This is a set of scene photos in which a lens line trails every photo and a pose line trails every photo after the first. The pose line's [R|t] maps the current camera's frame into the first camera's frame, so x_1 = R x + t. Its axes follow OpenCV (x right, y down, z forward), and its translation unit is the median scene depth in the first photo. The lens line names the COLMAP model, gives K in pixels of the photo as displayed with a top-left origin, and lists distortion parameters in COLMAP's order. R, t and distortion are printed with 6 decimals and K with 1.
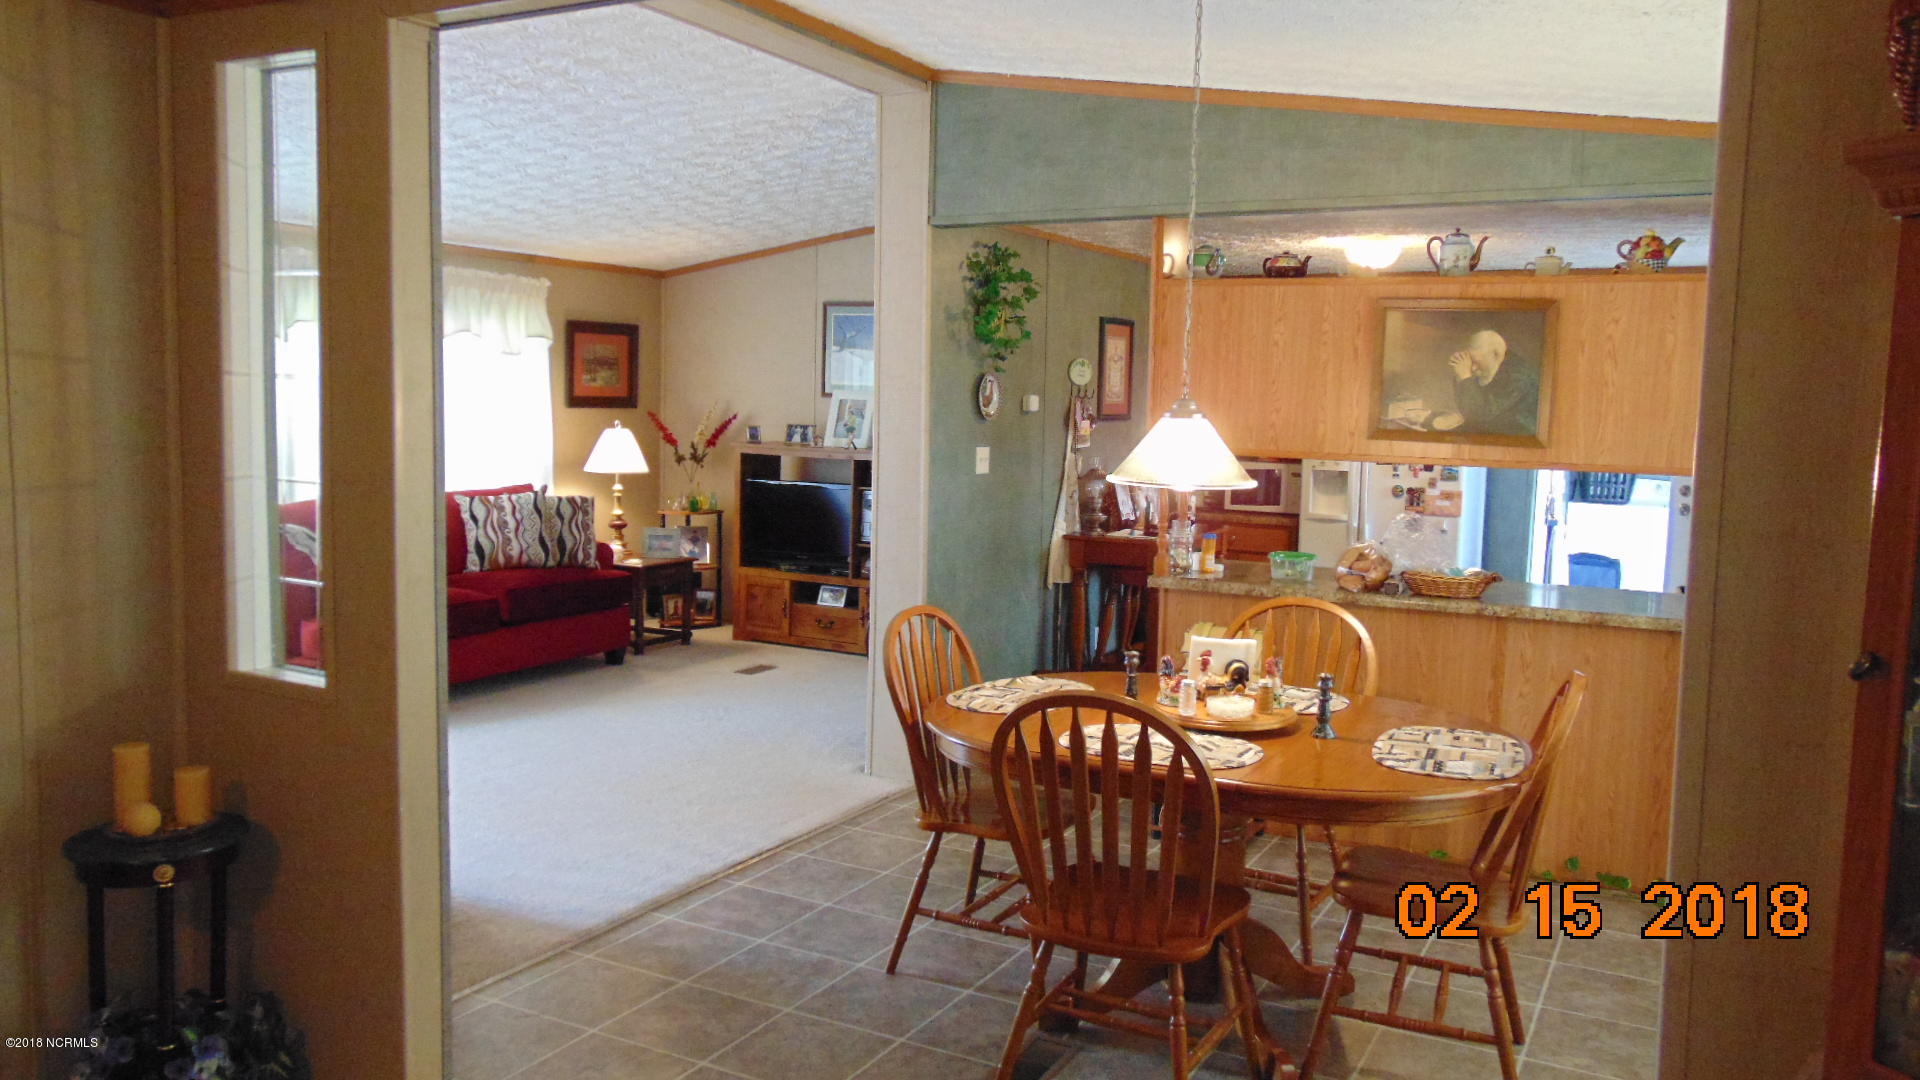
lens RADIAL K [[1442.7, 0, 965.3], [0, 1442.7, 527.6], [0, 0, 1]] dist [-0.030800, 0.062899]
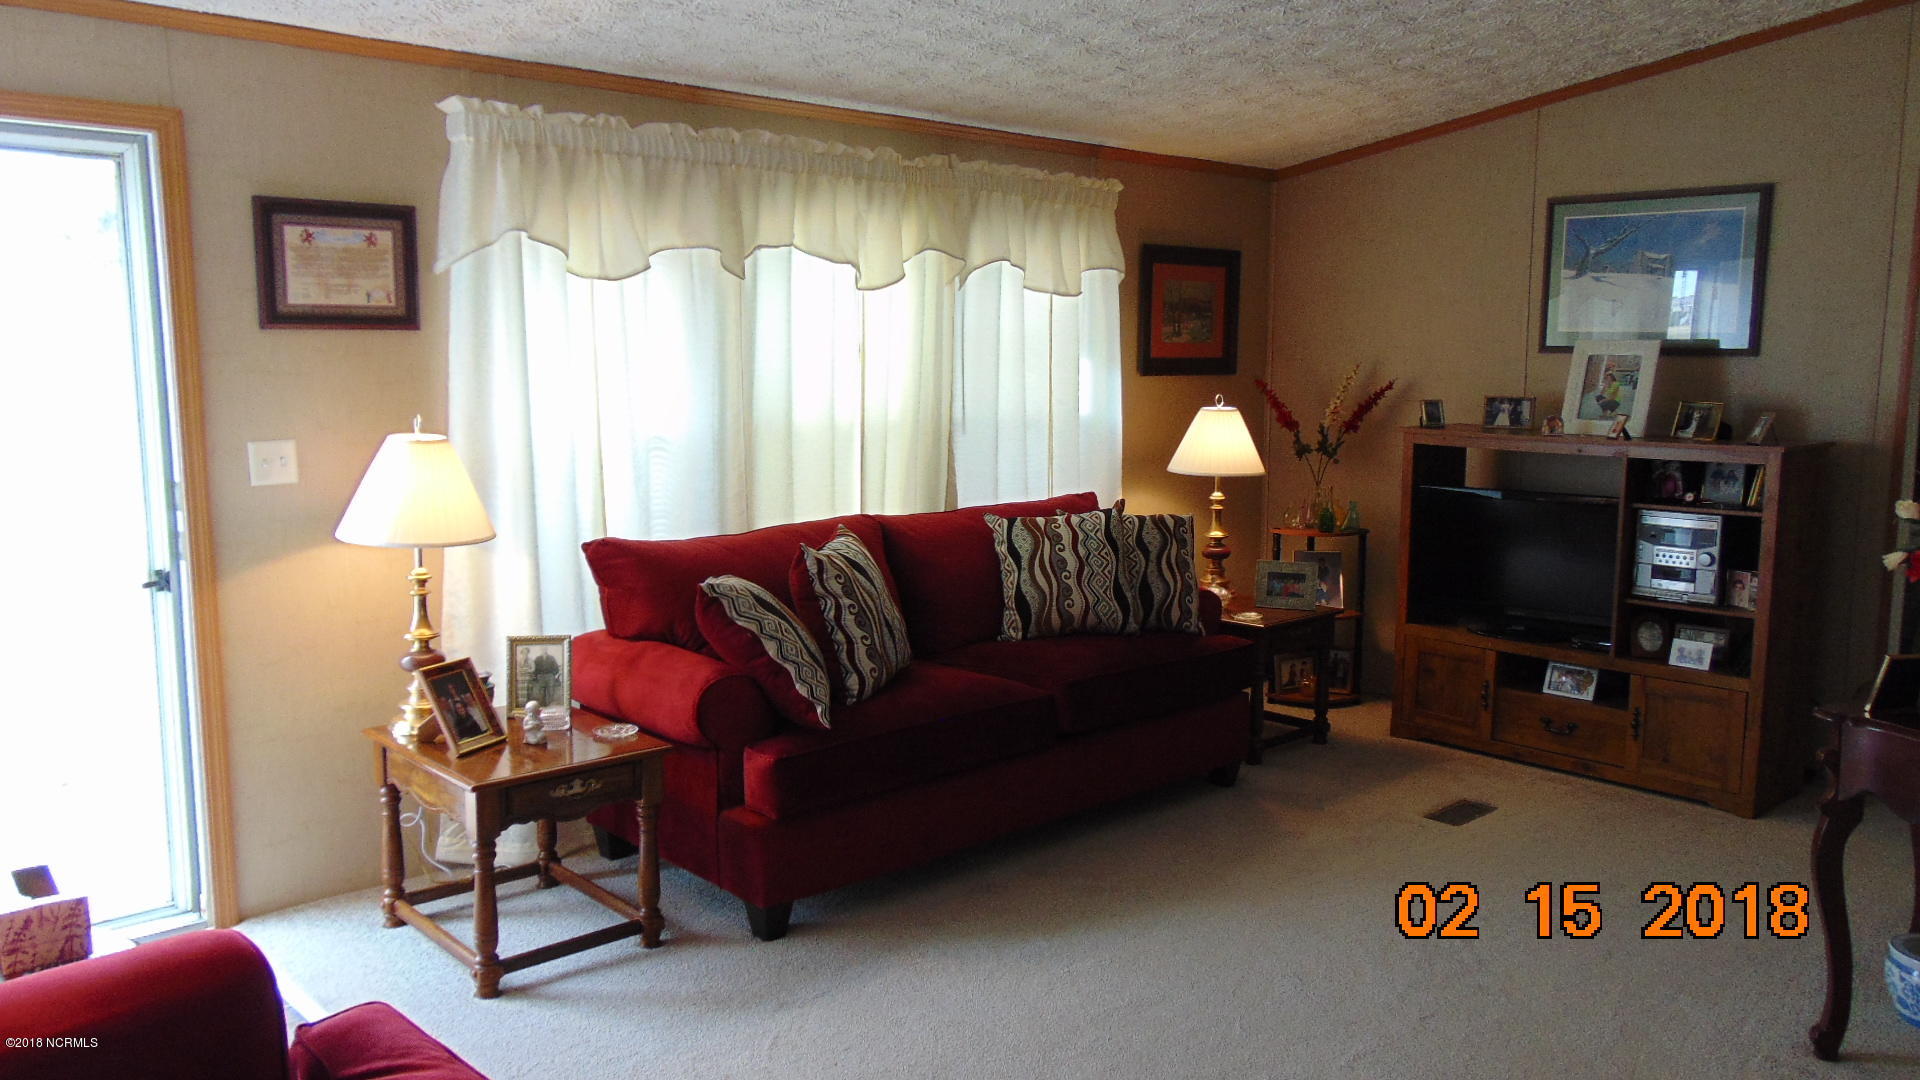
lens RADIAL K [[1442.7, 0, 962.3], [0, 1442.7, 532.6], [0, 0, 1]] dist [-0.030800, 0.062899]
pose [[0.942351, 0.020471, -0.333998, -0.167958], [-0.011421, 0.999513, 0.029037, -0.037406], [0.334430, -0.023549, 0.942126, 0.438107]]
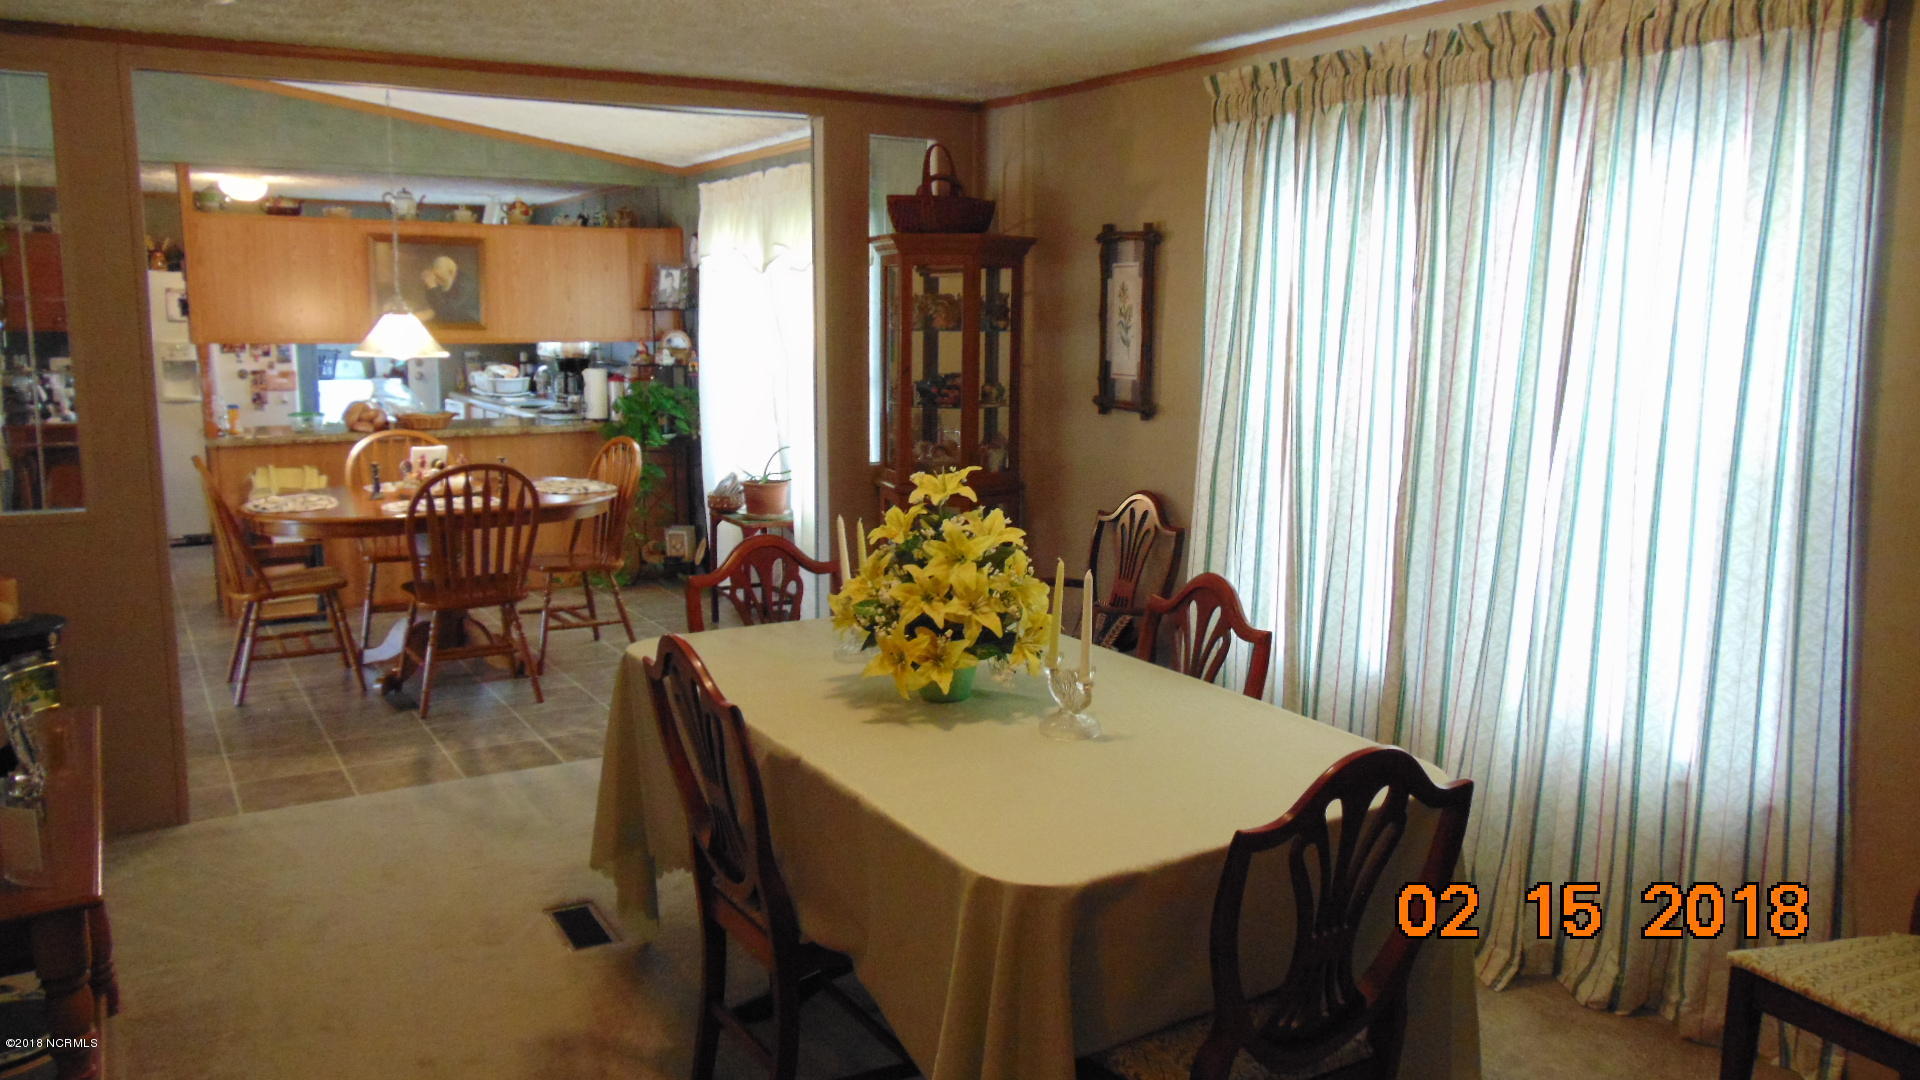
lens RADIAL K [[1442.7, 0, 960.9], [0, 1442.7, 536.3], [0, 0, 1]] dist [-0.030800, 0.062899]
pose [[0.519433, -0.153390, 0.840631, -0.496889], [0.086211, 0.988144, 0.127036, 0.010766], [-0.850151, 0.006485, 0.526499, -0.219709]]
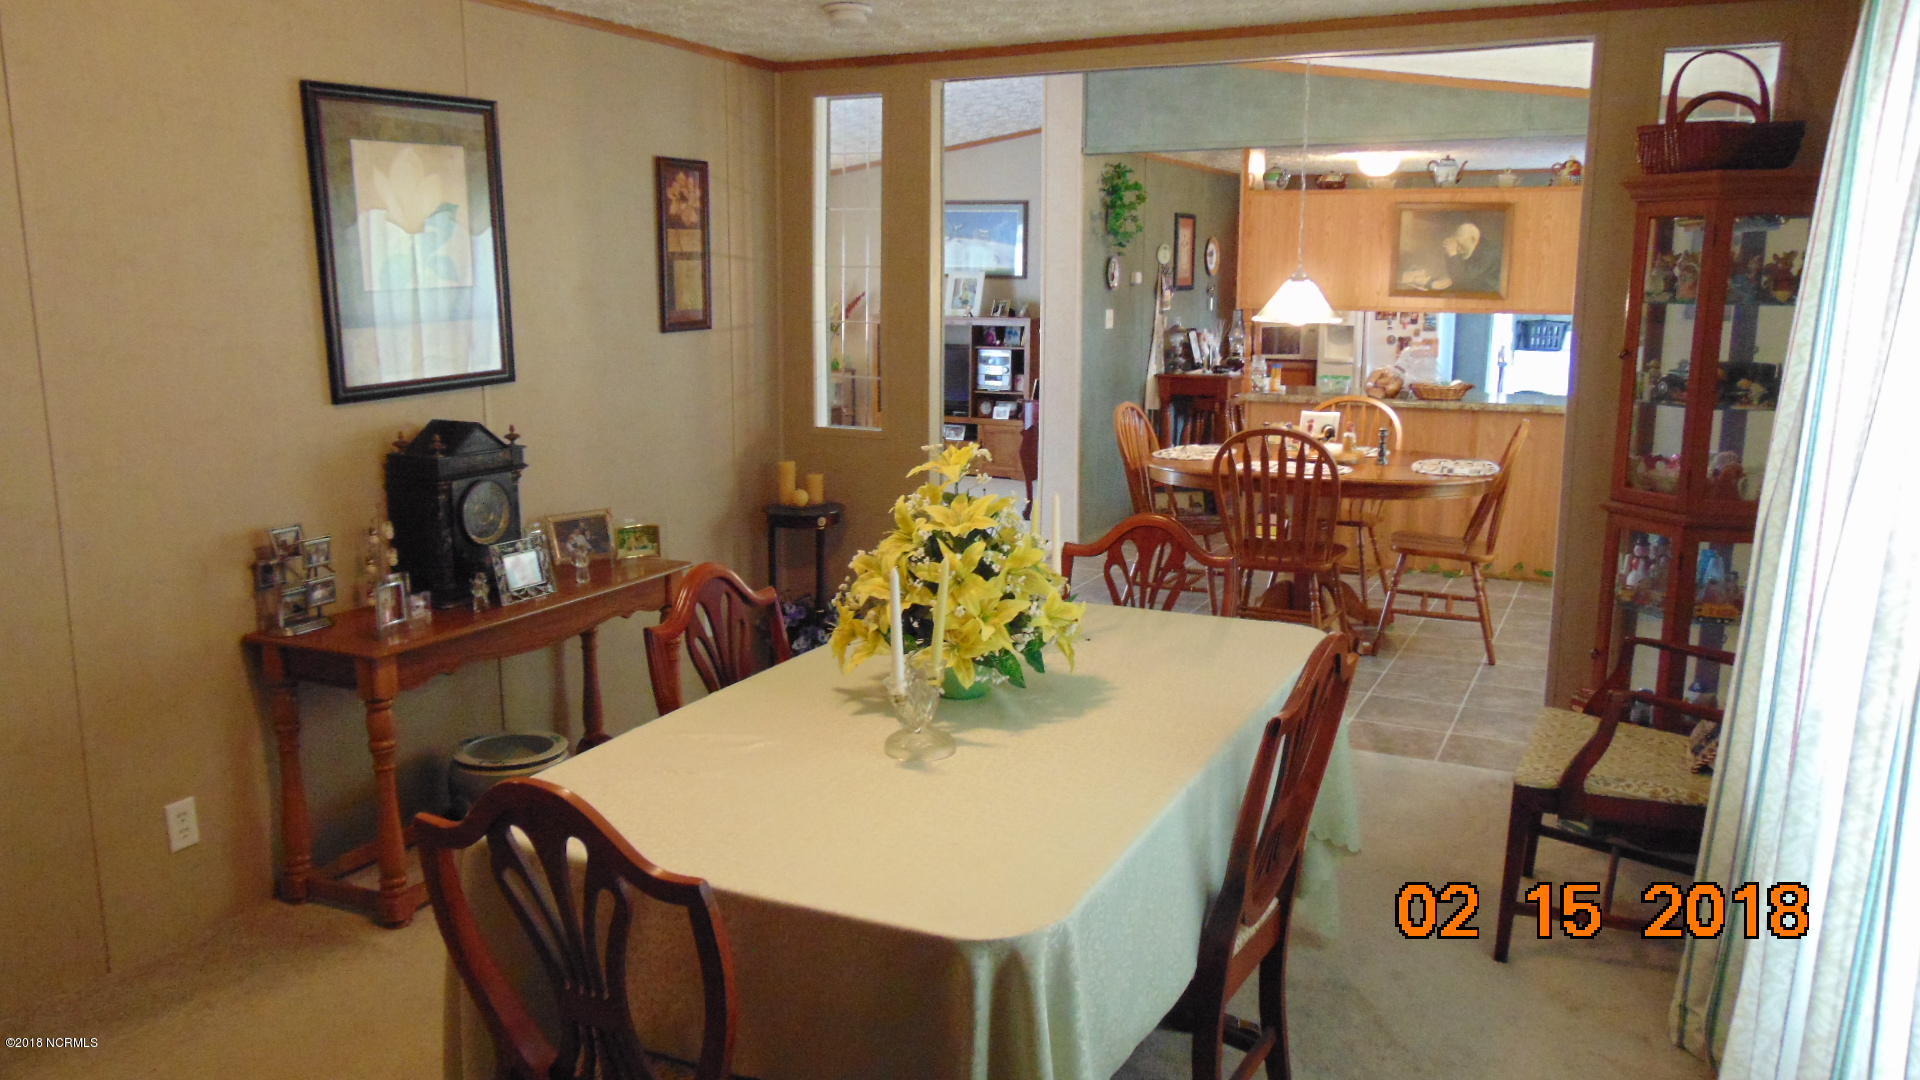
lens RADIAL K [[1442.7, 0, 966.1], [0, 1442.7, 528.3], [0, 0, 1]] dist [-0.030800, 0.062899]
pose [[0.999058, -0.024331, 0.035931, -0.164056], [0.021323, 0.996418, 0.081832, 0.034982], [-0.037793, -0.080989, 0.995998, -0.373799]]
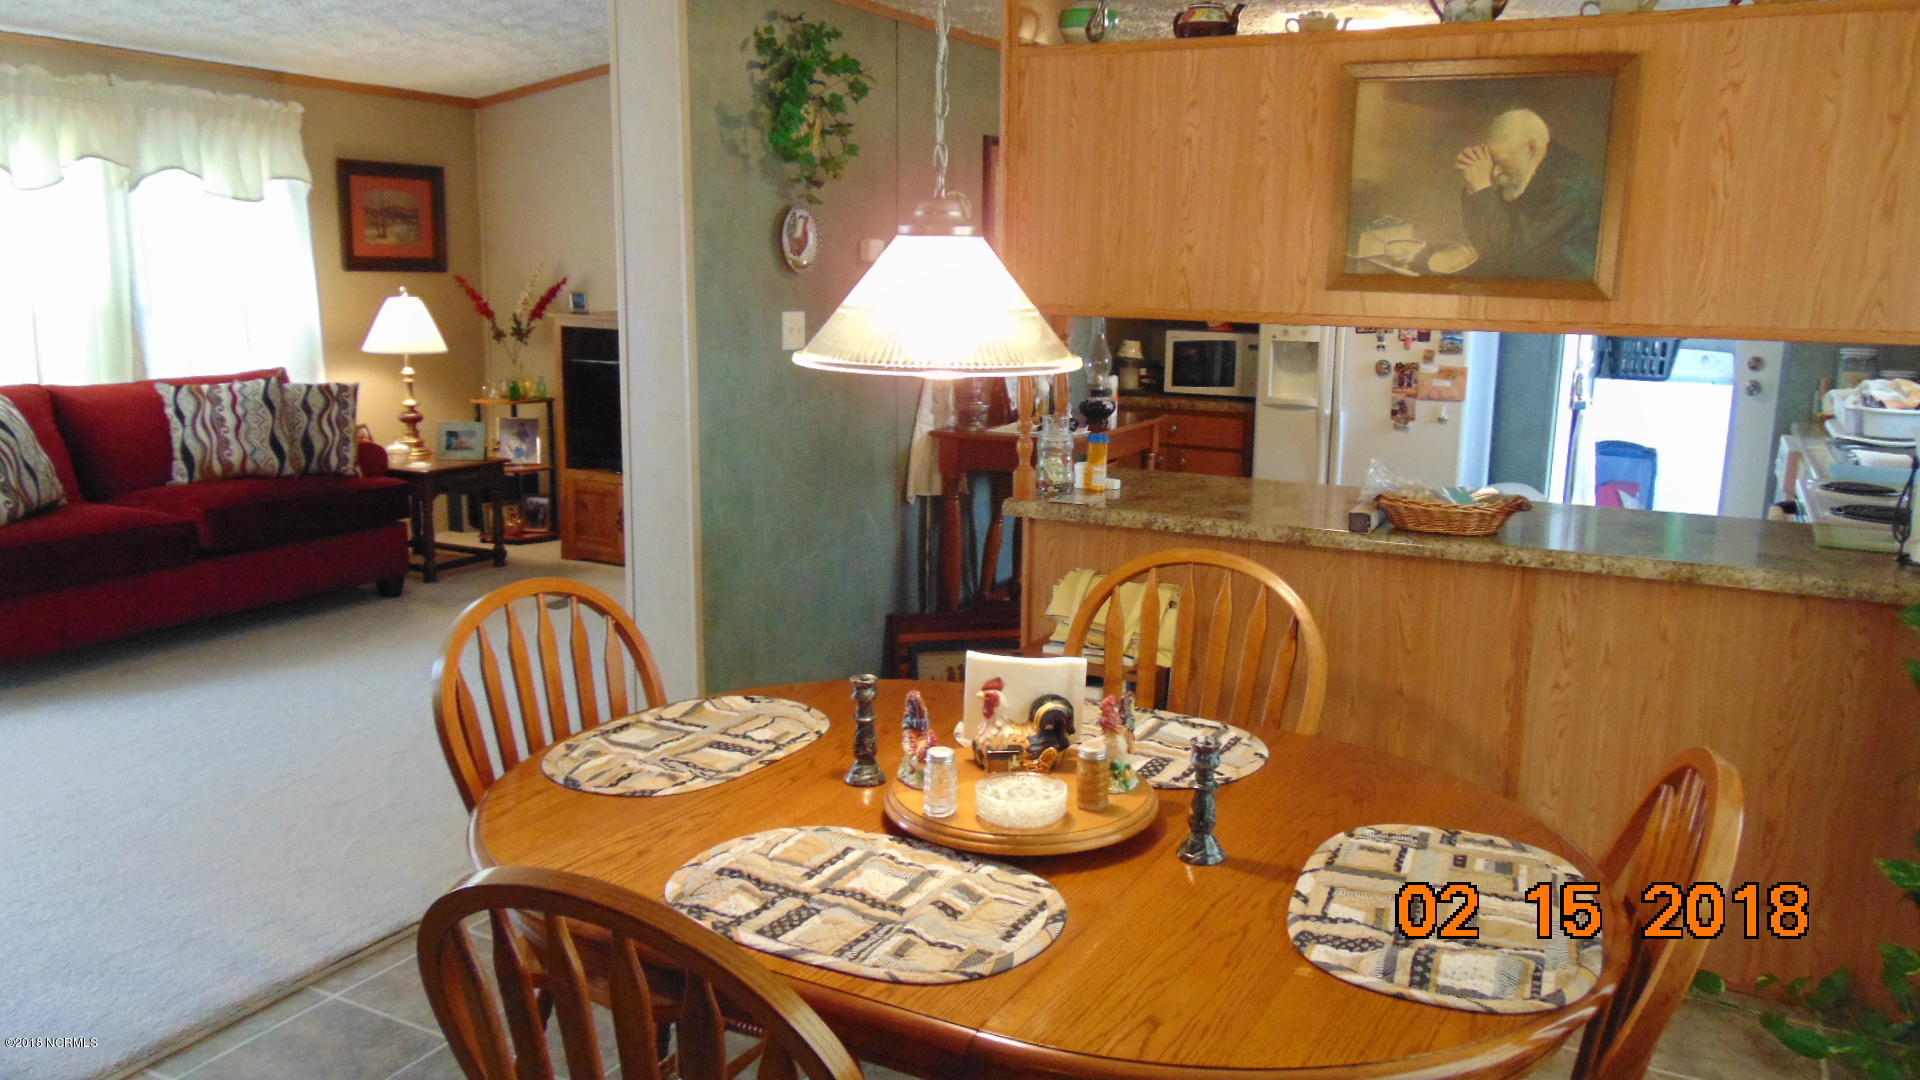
lens RADIAL K [[1442.7, 0, 965.4], [0, 1442.7, 528.2], [0, 0, 1]] dist [-0.030800, 0.062899]
pose [[0.999957, -0.009164, 0.001427, 0.084134], [0.009008, 0.996272, 0.085792, -0.008745], [-0.002208, -0.085775, 0.996312, 0.253957]]
